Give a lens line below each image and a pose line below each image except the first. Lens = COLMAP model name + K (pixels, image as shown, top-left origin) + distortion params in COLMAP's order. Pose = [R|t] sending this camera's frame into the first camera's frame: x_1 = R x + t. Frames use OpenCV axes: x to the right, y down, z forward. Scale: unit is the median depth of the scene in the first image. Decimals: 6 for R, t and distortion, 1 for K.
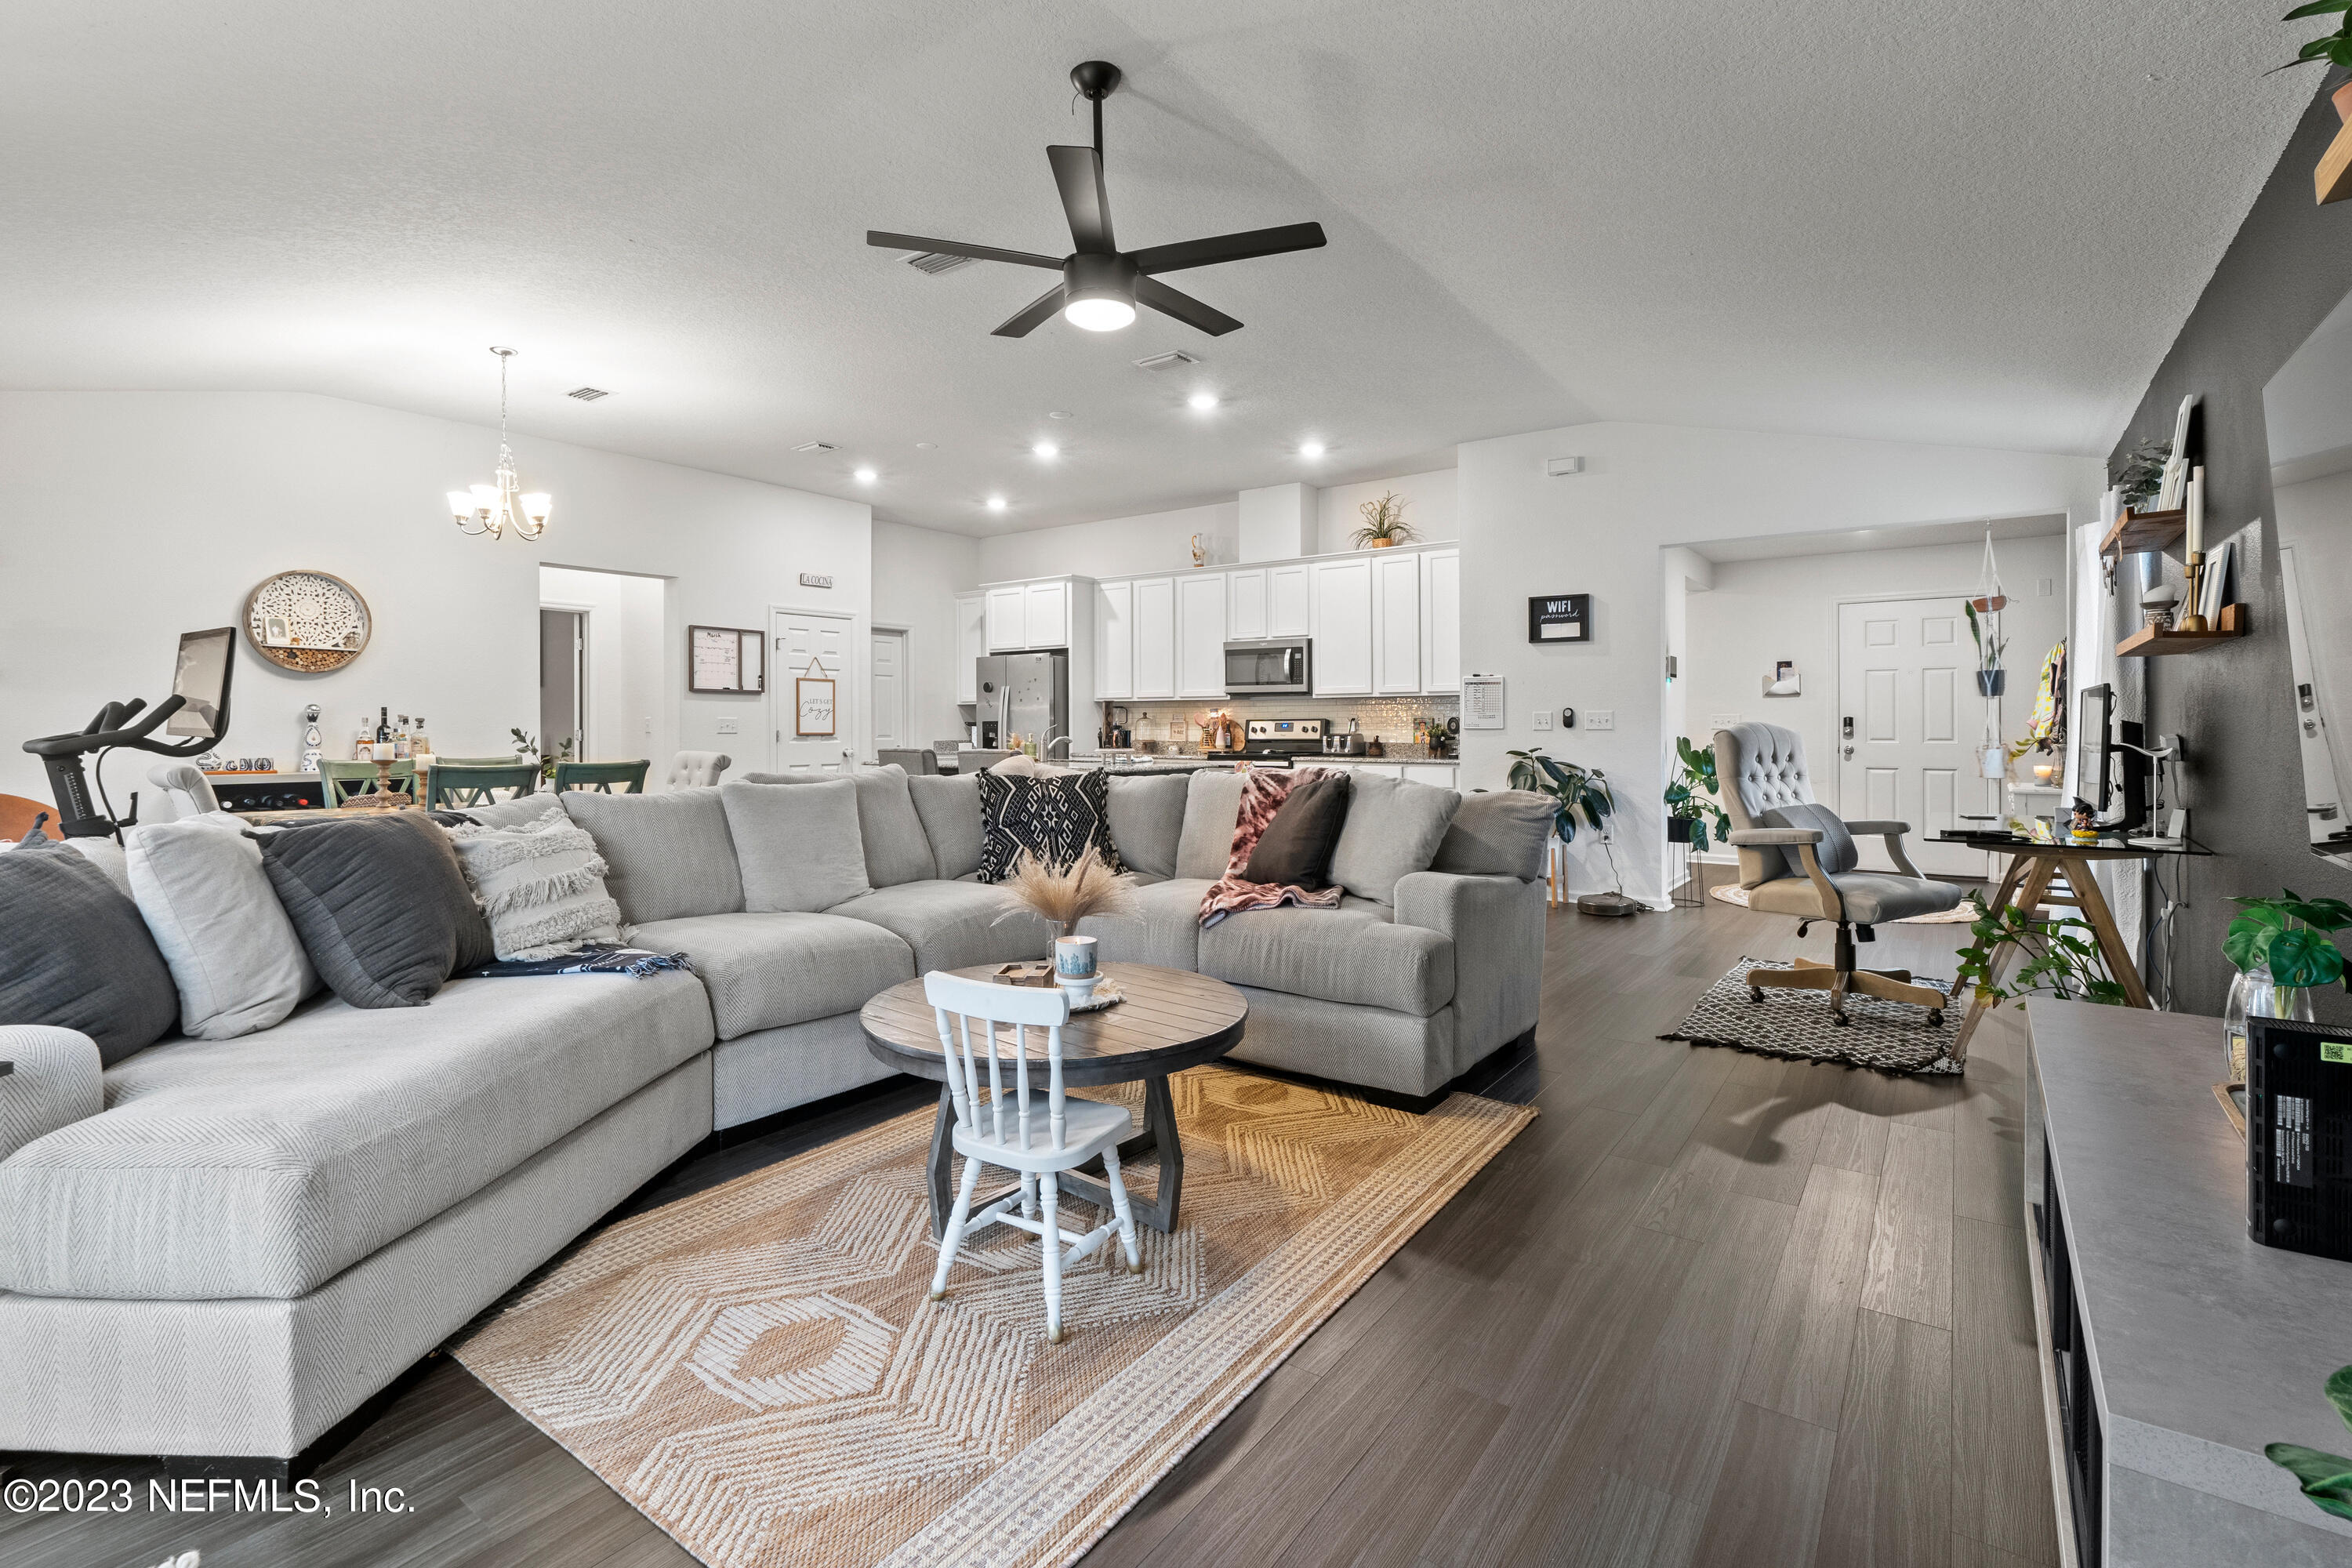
lens RADIAL K [[1093.9, 0, 1141.2], [0, 1093.9, 723.5], [0, 0, 1]] dist [-0.001063, 0.000169]
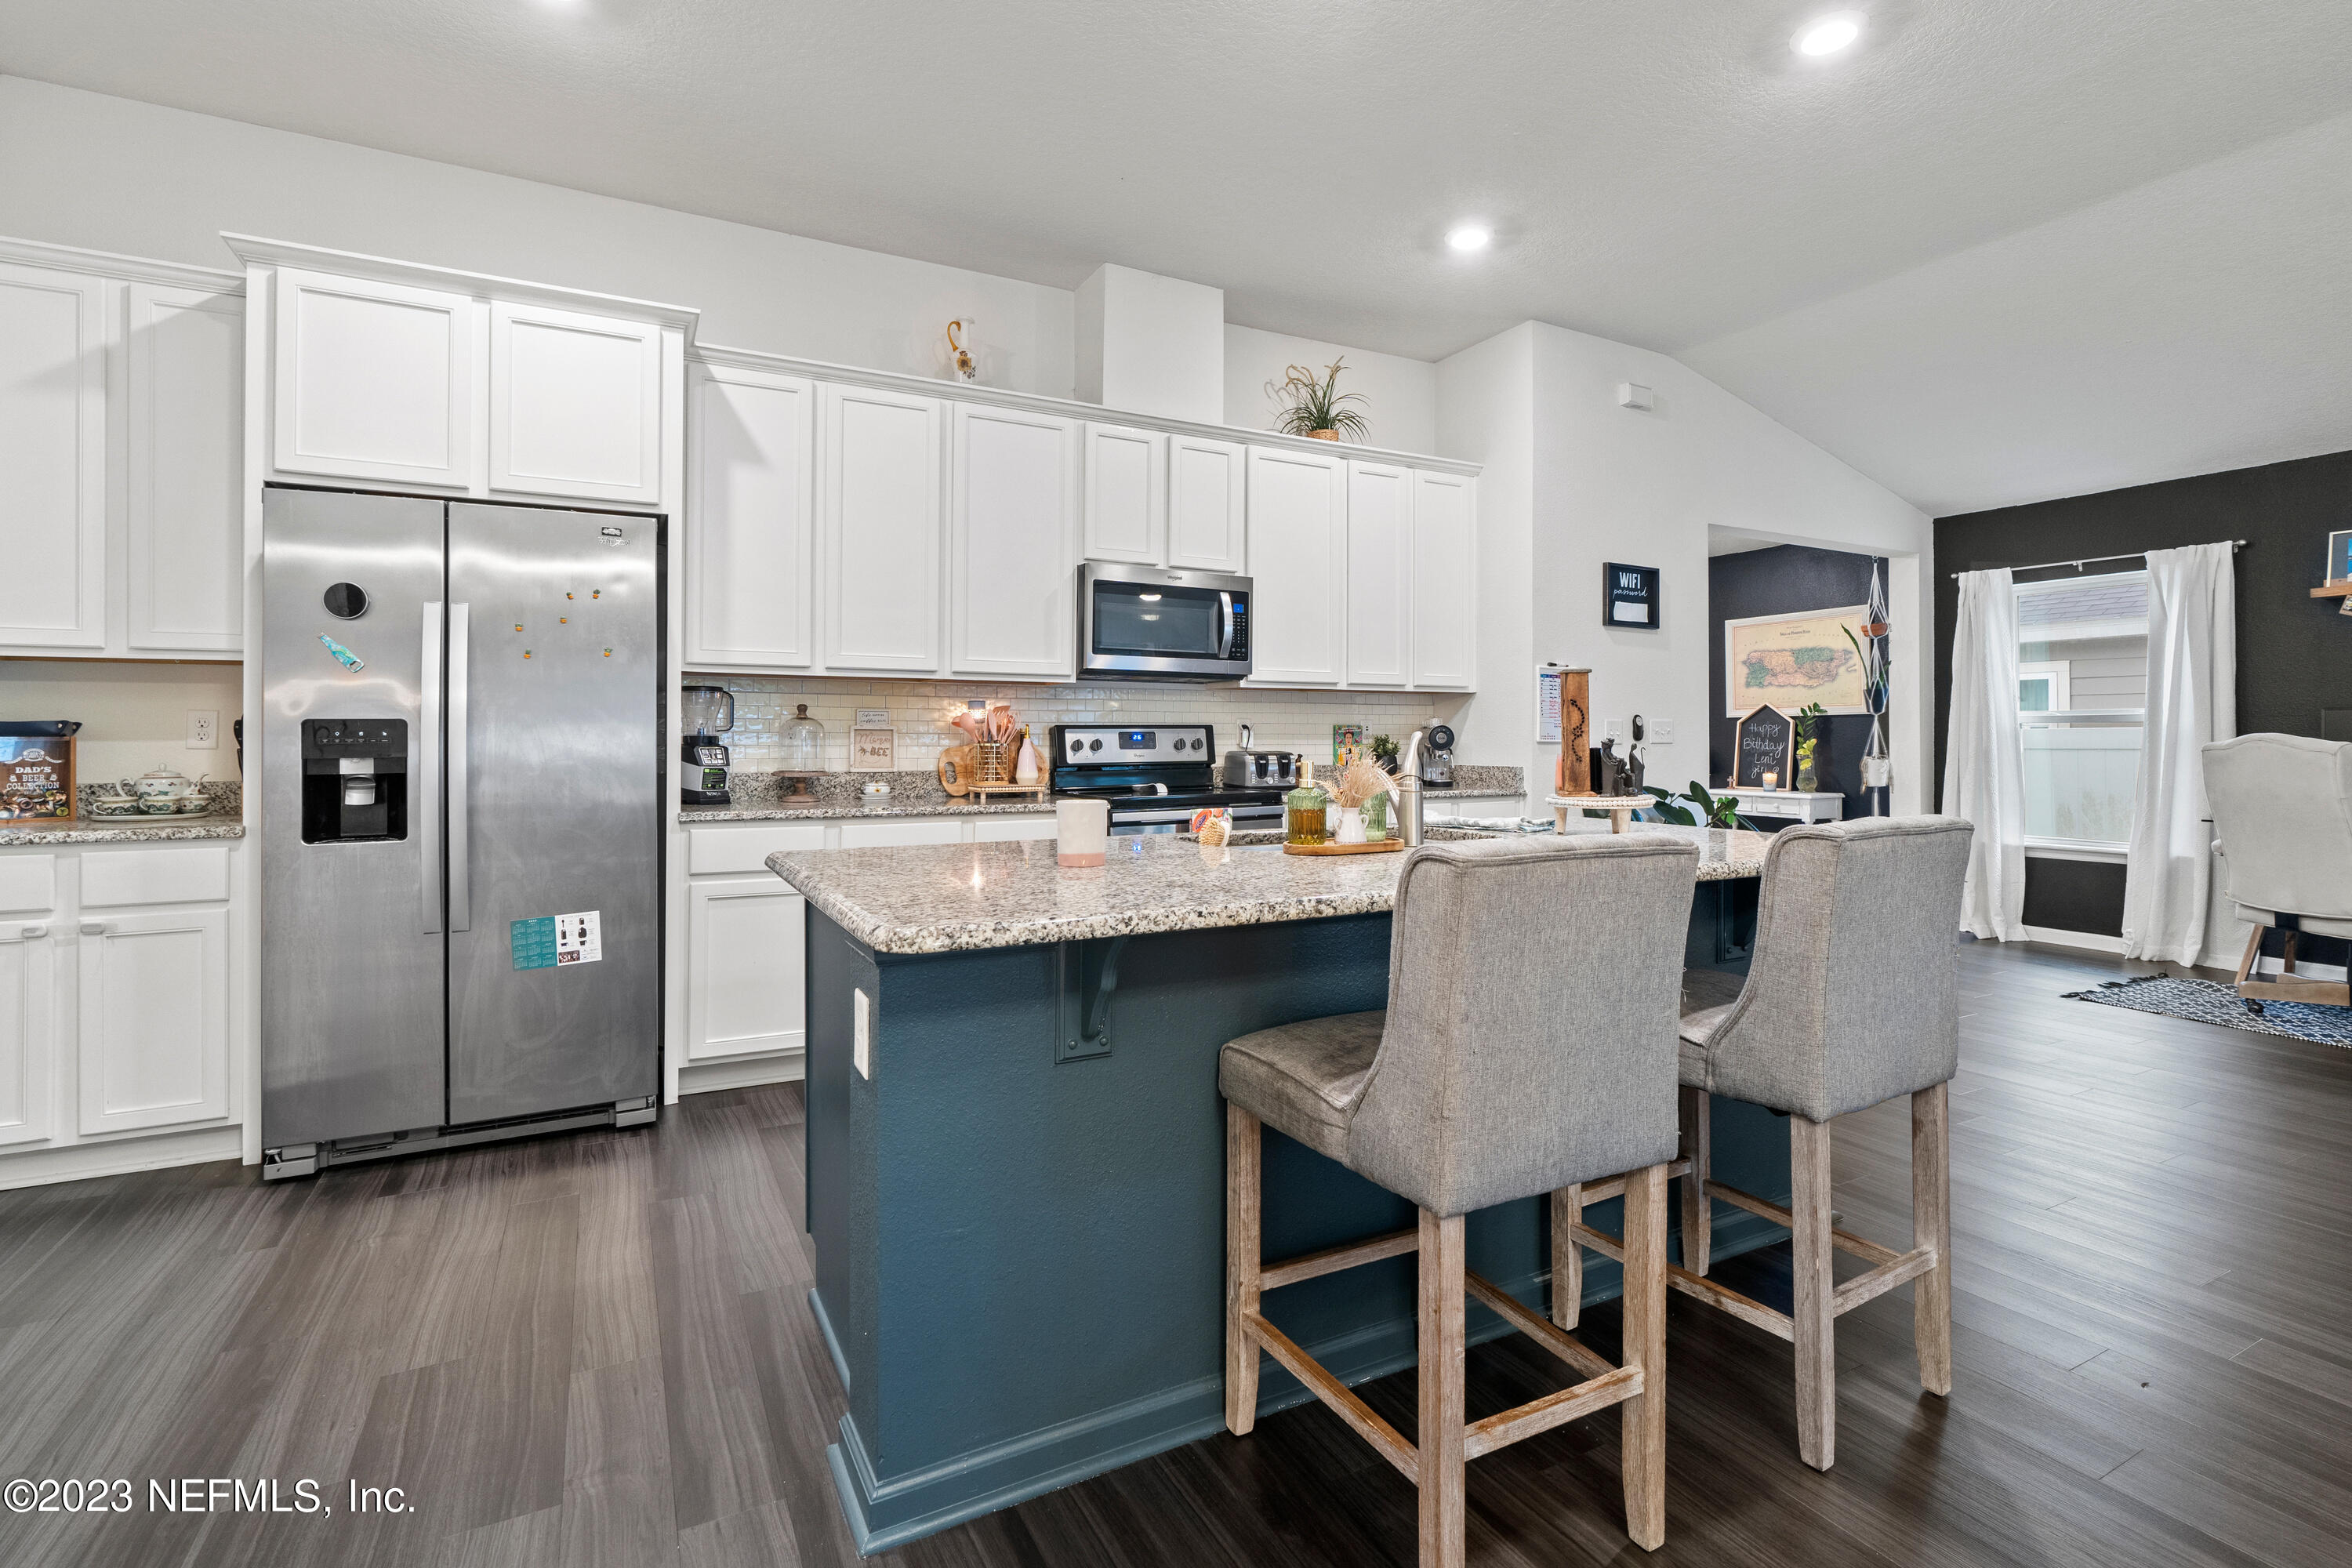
lens RADIAL K [[1097.7, 0, 1181.9], [0, 1097.7, 739.1], [0, 0, 1]] dist [-0.002226, 0.001380]
pose [[0.423697, 0.001464, 0.905803, -0.364873], [-0.001072, 0.999999, -0.001114, 0.003409], [-0.905803, -0.000499, 0.423698, 0.803185]]
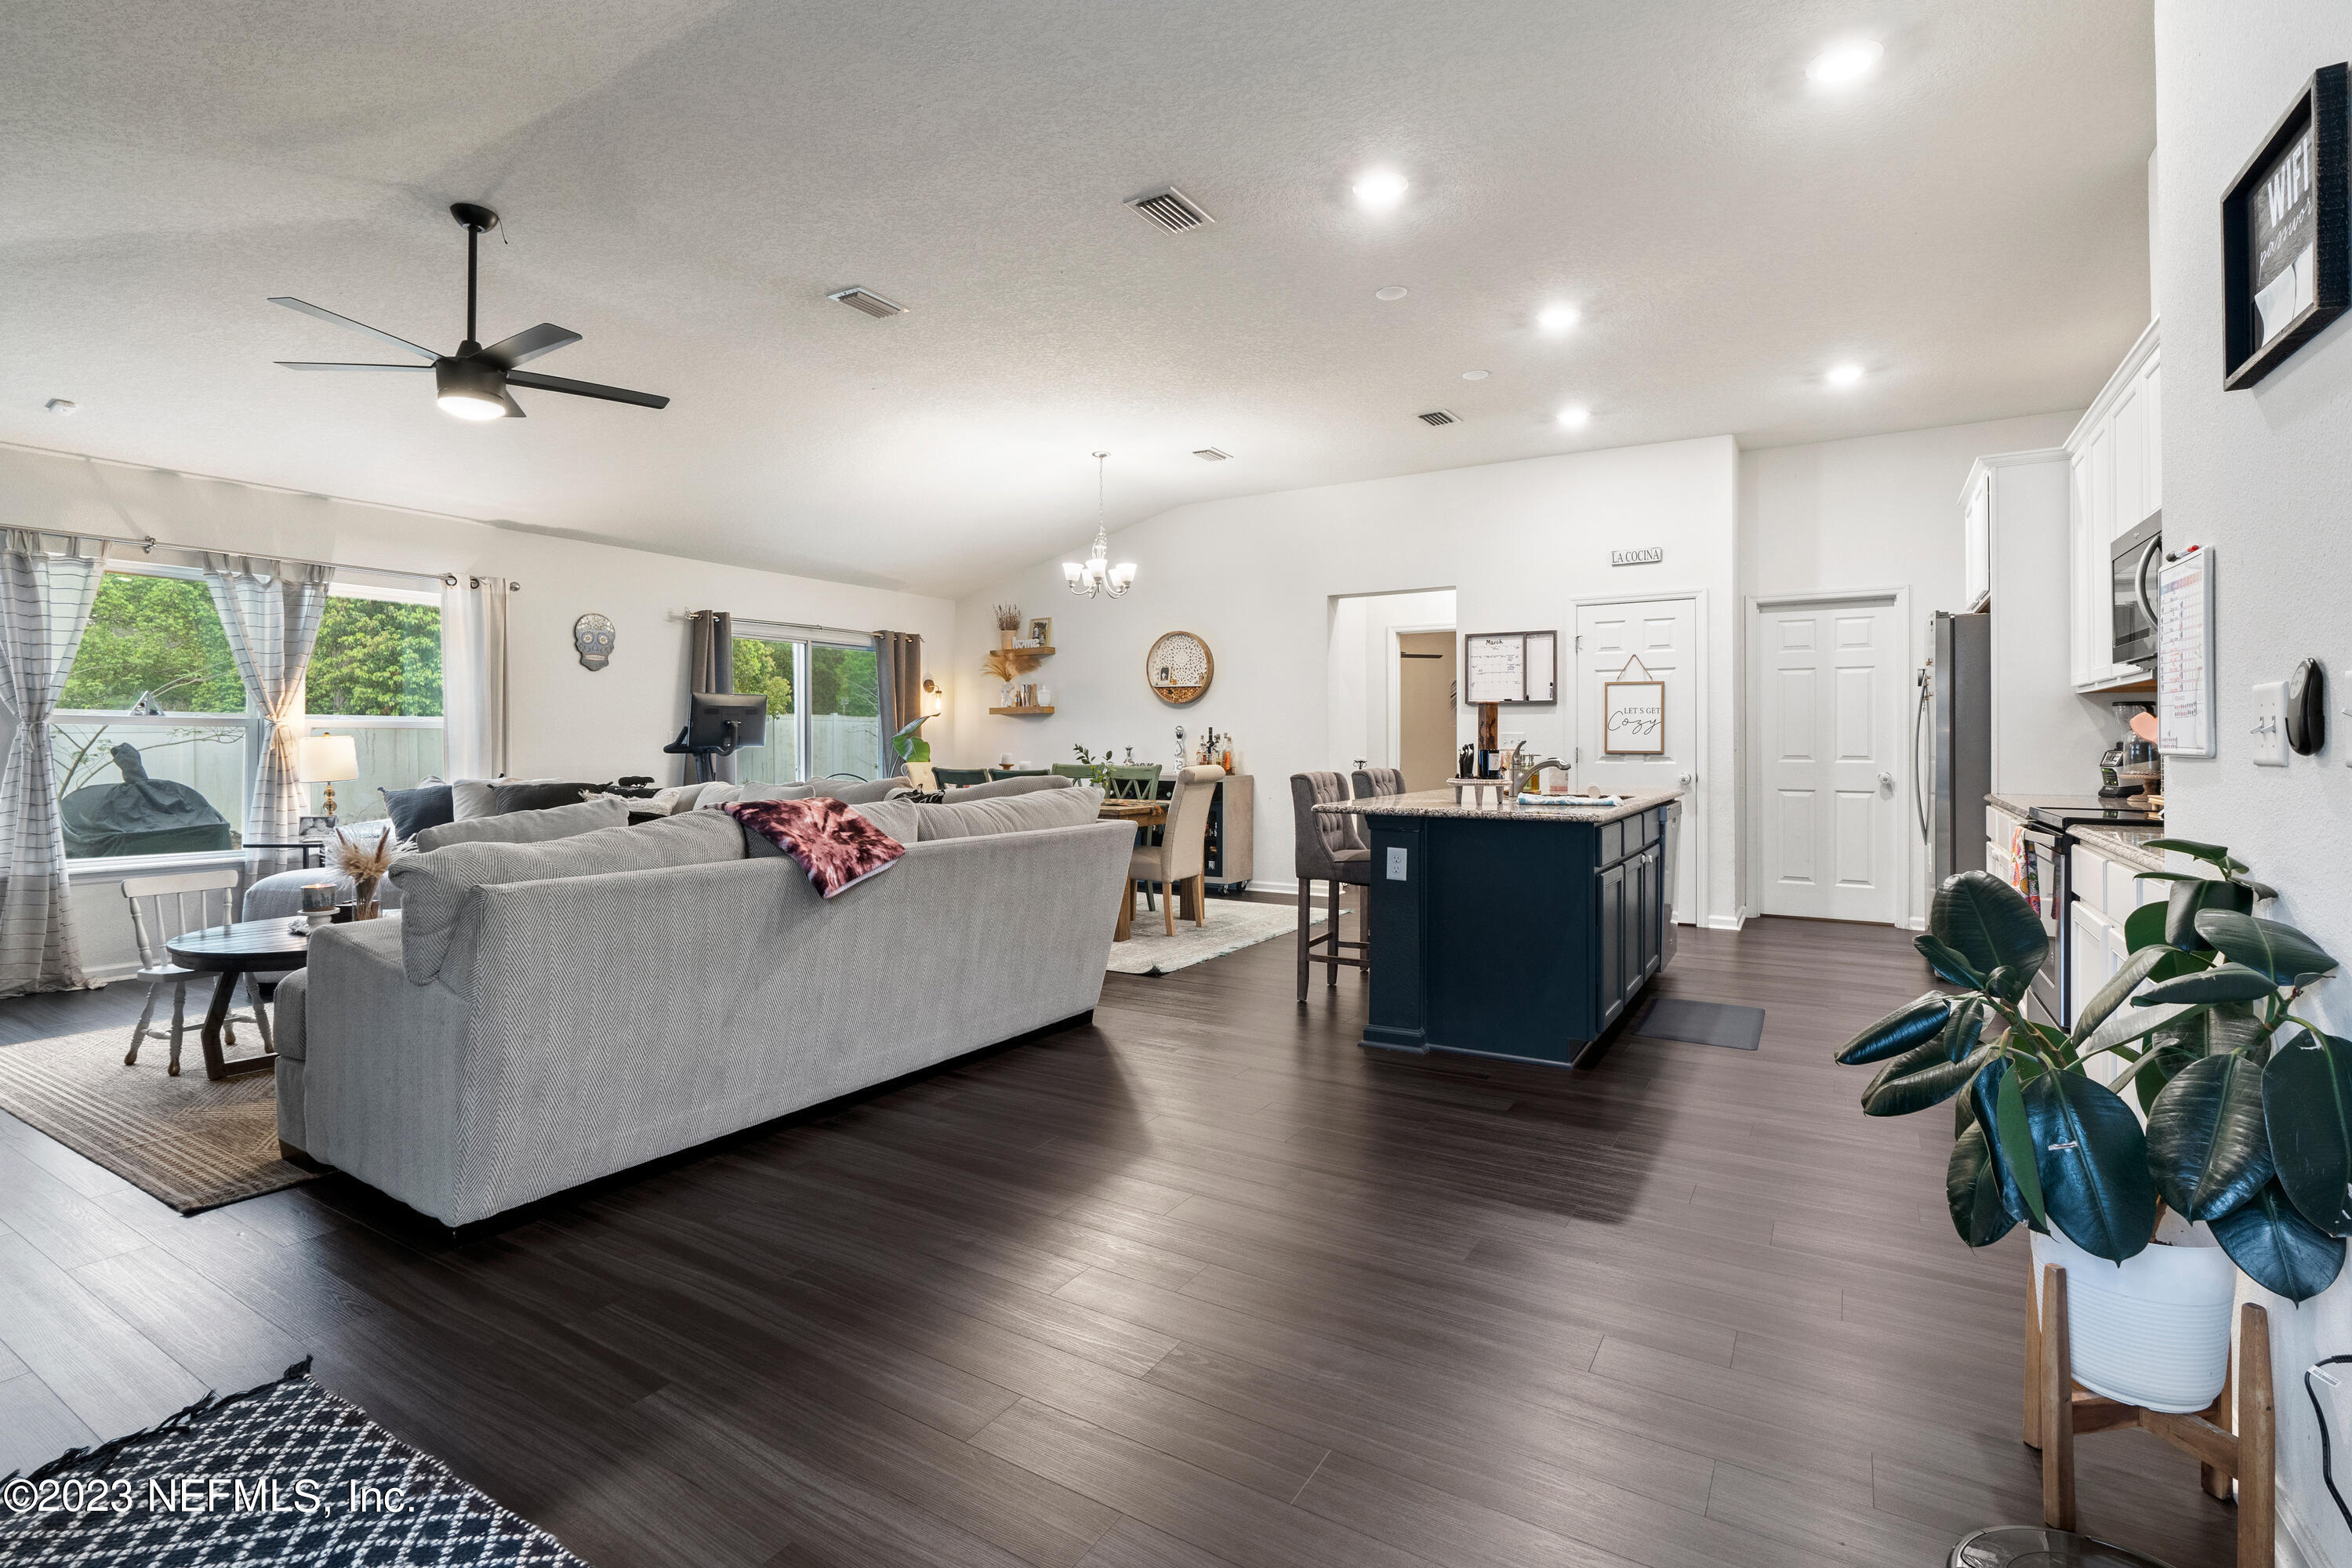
lens RADIAL K [[1097.7, 0, 1181.9], [0, 1097.7, 739.1], [0, 0, 1]] dist [-0.002226, 0.001380]
pose [[0.093487, -0.000430, -0.995620, 0.483987], [0.000905, 1.000000, -0.000346, 0.000095], [0.995620, -0.000869, 0.093487, 0.642687]]
